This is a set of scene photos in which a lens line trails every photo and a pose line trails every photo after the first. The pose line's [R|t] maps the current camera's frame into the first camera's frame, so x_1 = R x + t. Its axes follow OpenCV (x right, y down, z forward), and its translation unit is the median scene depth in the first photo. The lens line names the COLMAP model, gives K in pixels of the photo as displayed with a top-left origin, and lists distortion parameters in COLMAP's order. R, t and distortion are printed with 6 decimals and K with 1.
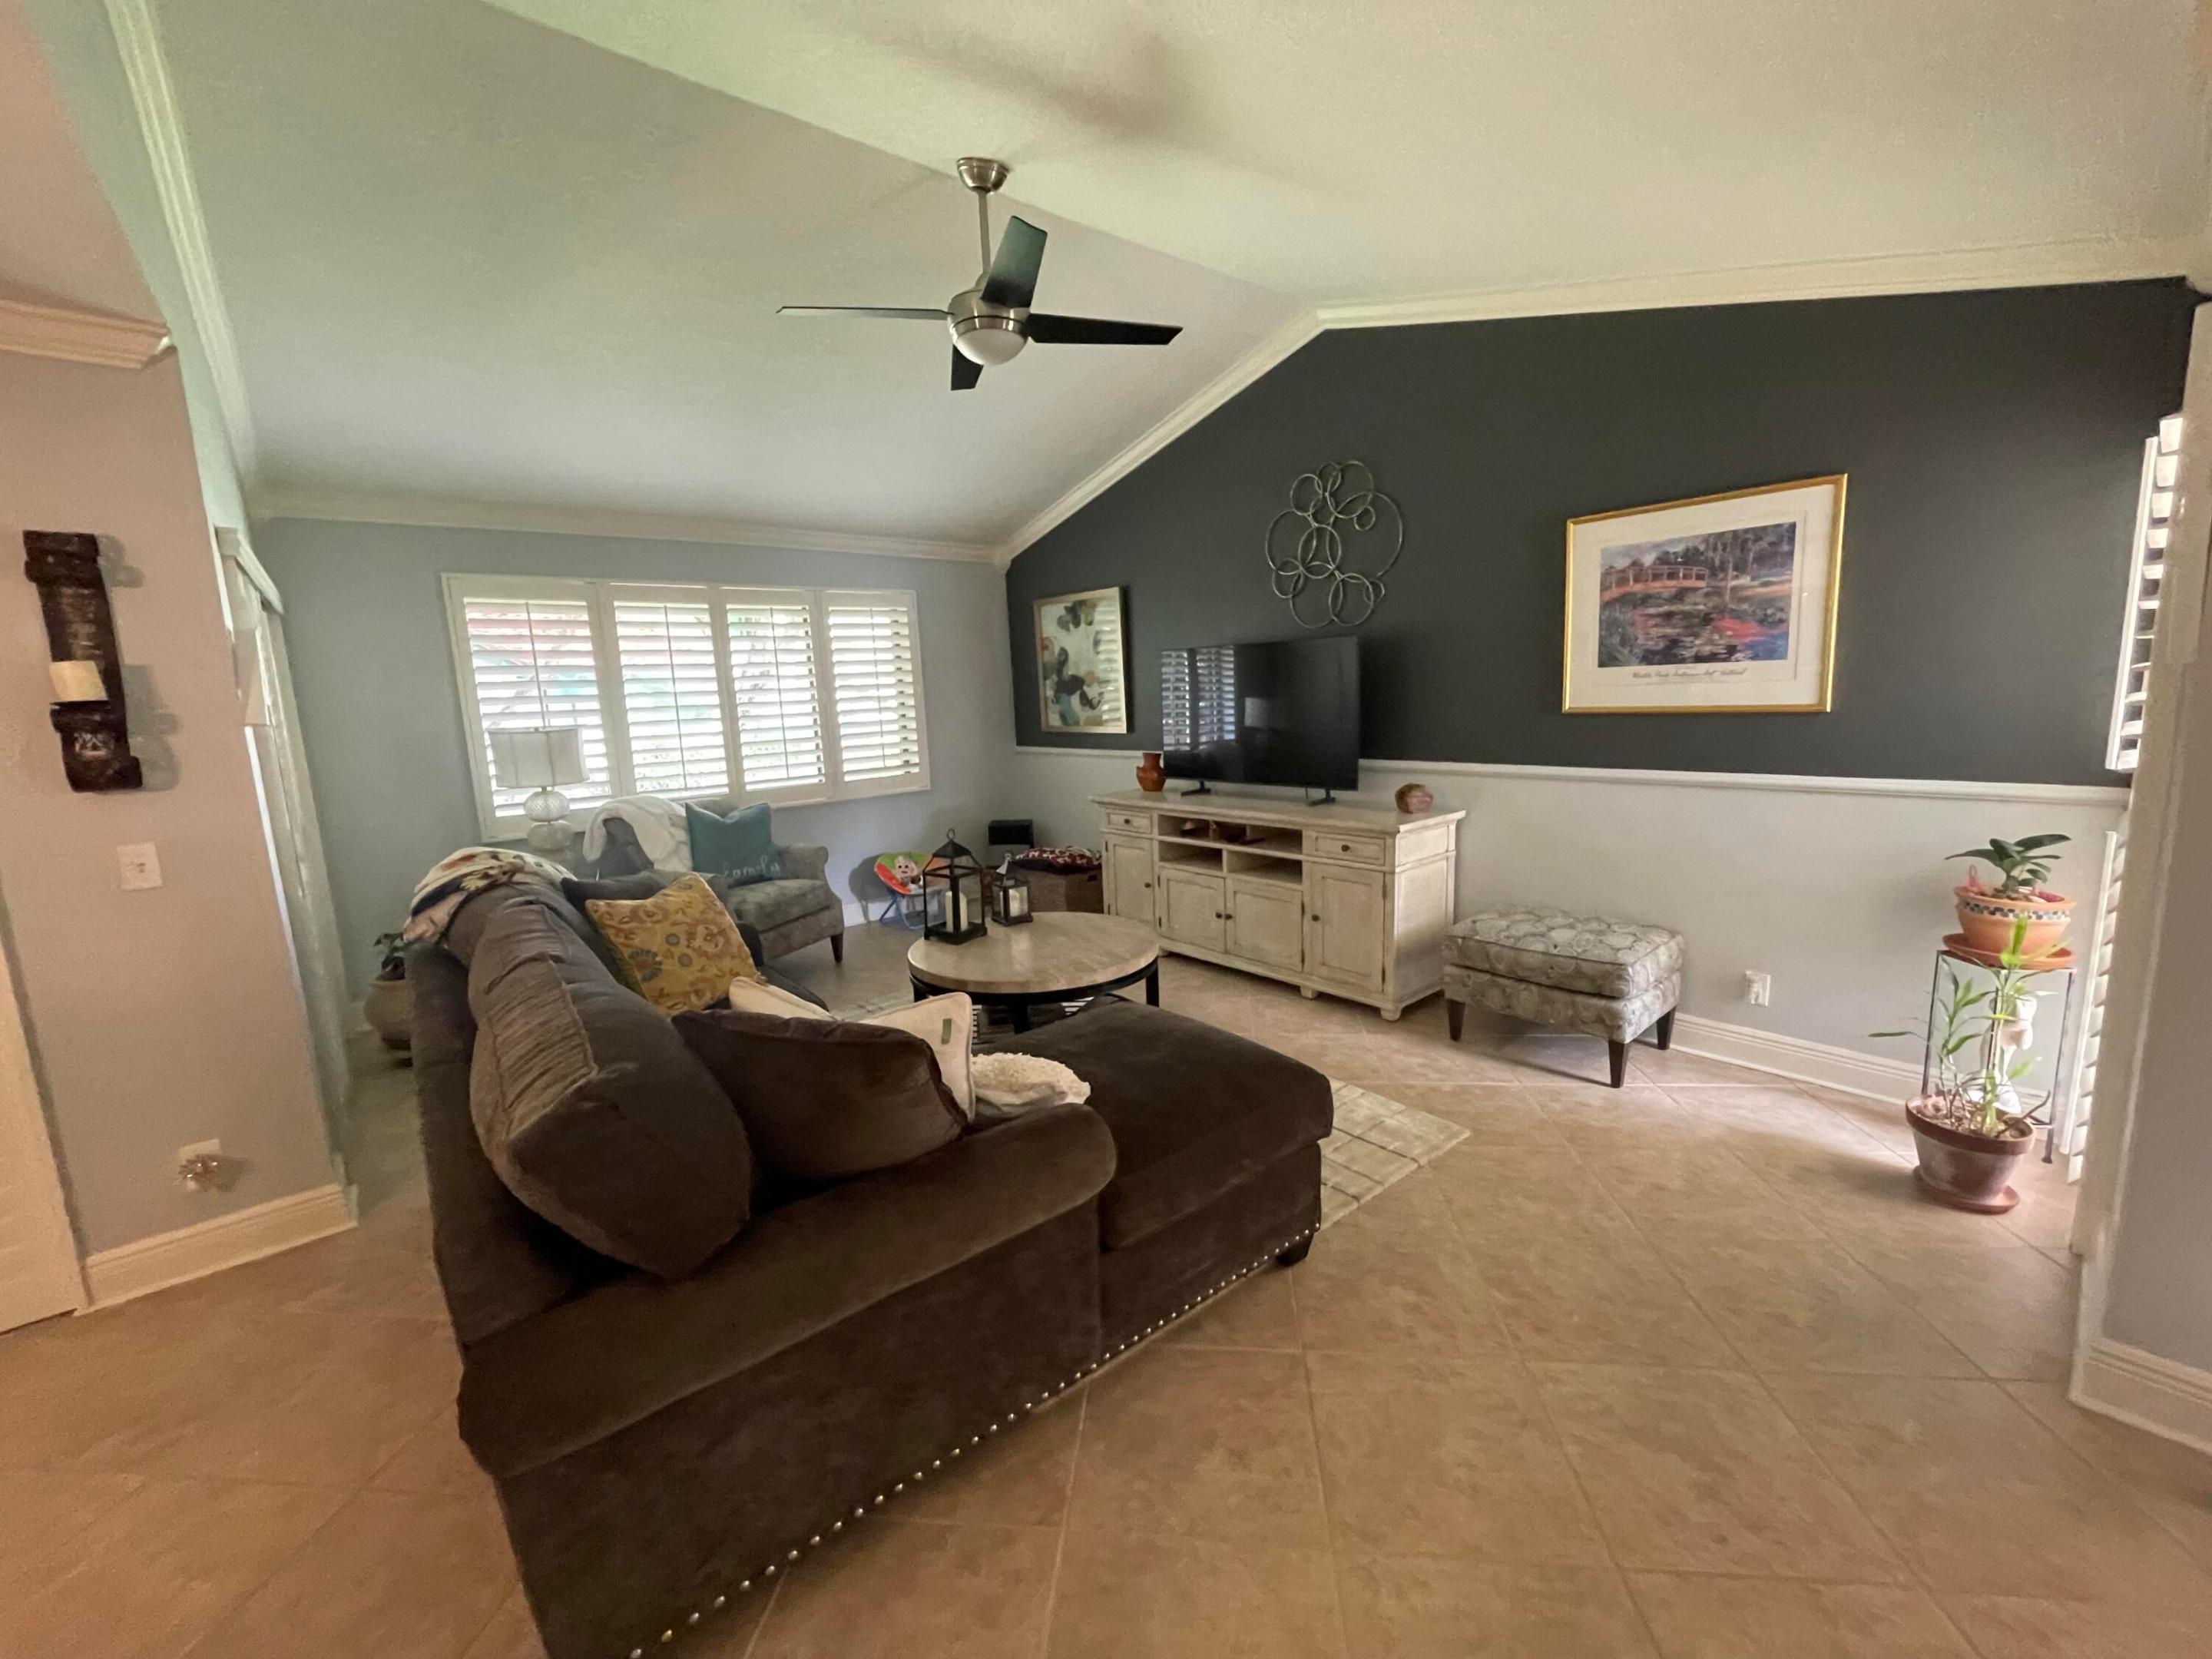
lens RADIAL K [[888.9, 0, 1097.9], [0, 888.9, 826.0], [0, 0, 1]] dist [-0.007651, -0.001002]
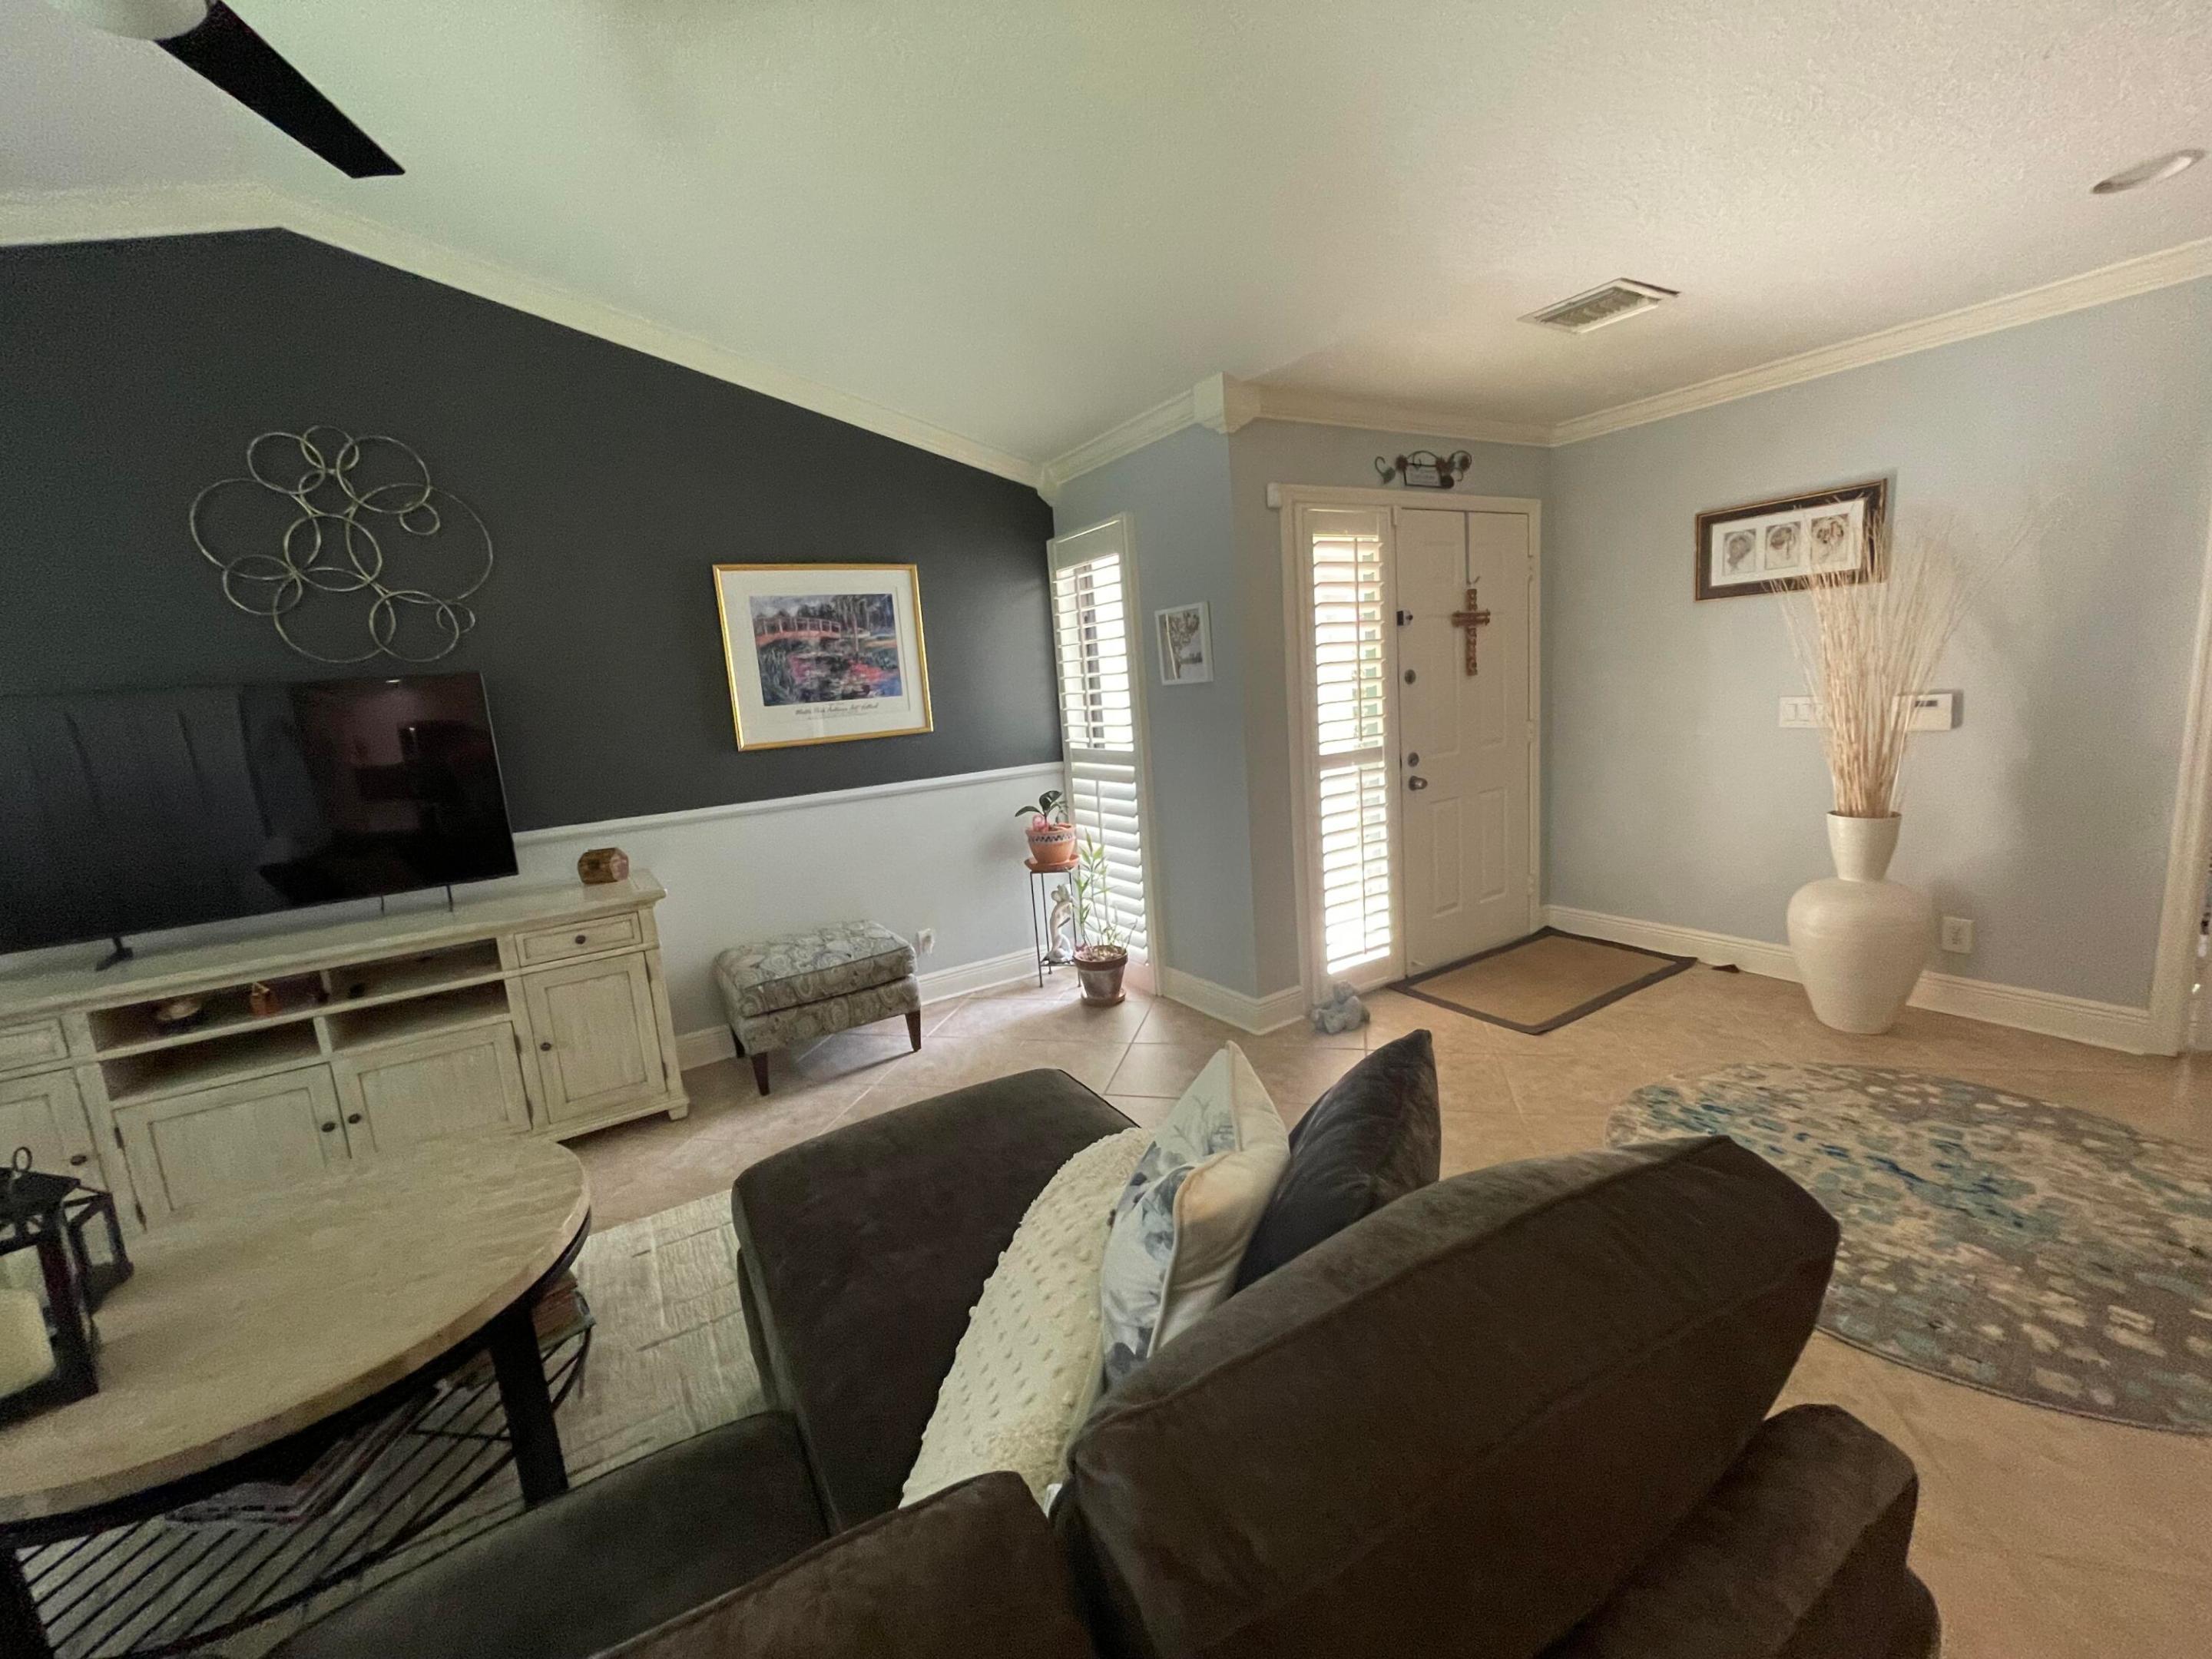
lens RADIAL K [[888.9, 0, 1093.9], [0, 888.9, 831.1], [0, 0, 1]] dist [-0.007651, -0.001002]
pose [[0.142979, -0.135086, 0.980464, -0.481899], [0.220931, 0.970001, 0.101427, -0.055322], [-0.964752, 0.202113, 0.168534, 0.485249]]
